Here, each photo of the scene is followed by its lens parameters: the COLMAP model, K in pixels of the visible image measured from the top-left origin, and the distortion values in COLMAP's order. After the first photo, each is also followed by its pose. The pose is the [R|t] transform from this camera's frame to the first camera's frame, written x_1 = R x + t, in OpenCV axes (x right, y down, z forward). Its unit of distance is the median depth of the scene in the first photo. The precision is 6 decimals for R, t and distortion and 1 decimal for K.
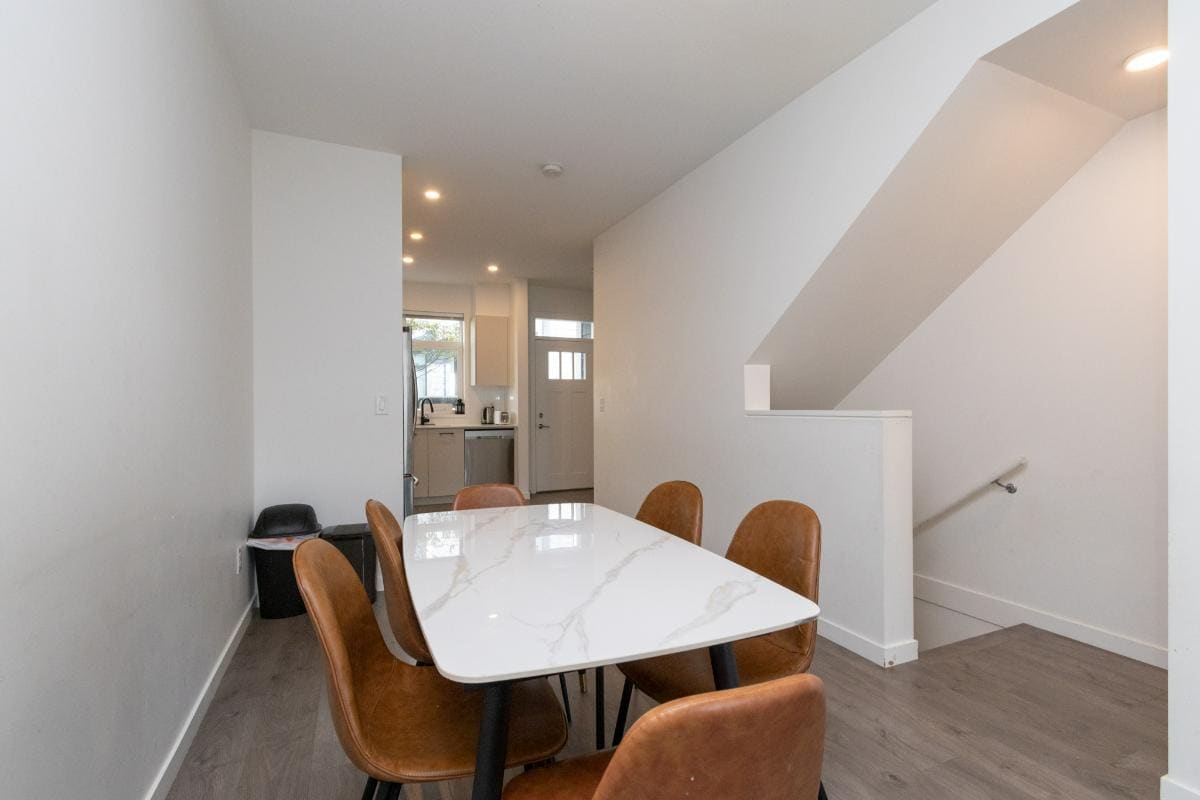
lens RADIAL K [[556.1, 0, 598.1], [0, 556.1, 402.1], [0, 0, 1]] dist [-0.000946, 0.000133]
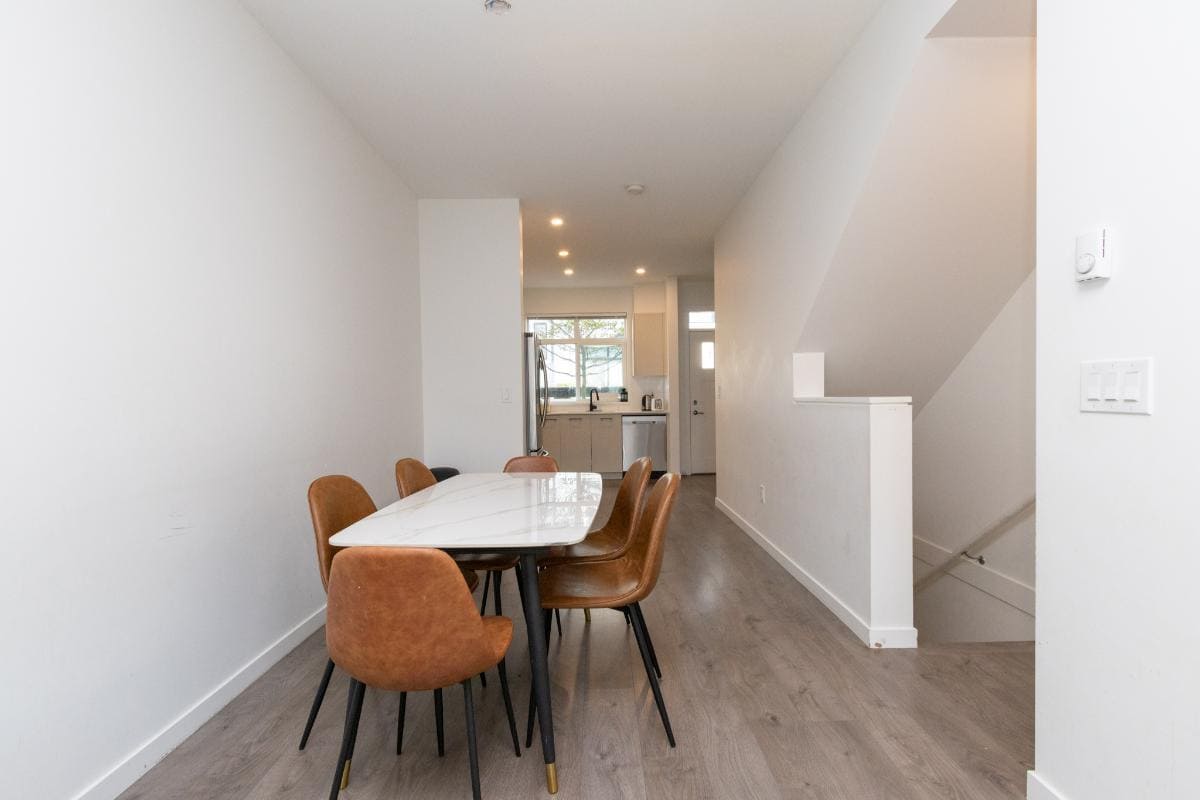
lens RADIAL K [[556.1, 0, 608.6], [0, 556.1, 400.6], [0, 0, 1]] dist [-0.000946, 0.000133]
pose [[0.913251, -0.006325, -0.407348, 0.192610], [0.014863, 0.999731, 0.017800, -0.001378], [0.407126, -0.022310, 0.913099, -0.046955]]
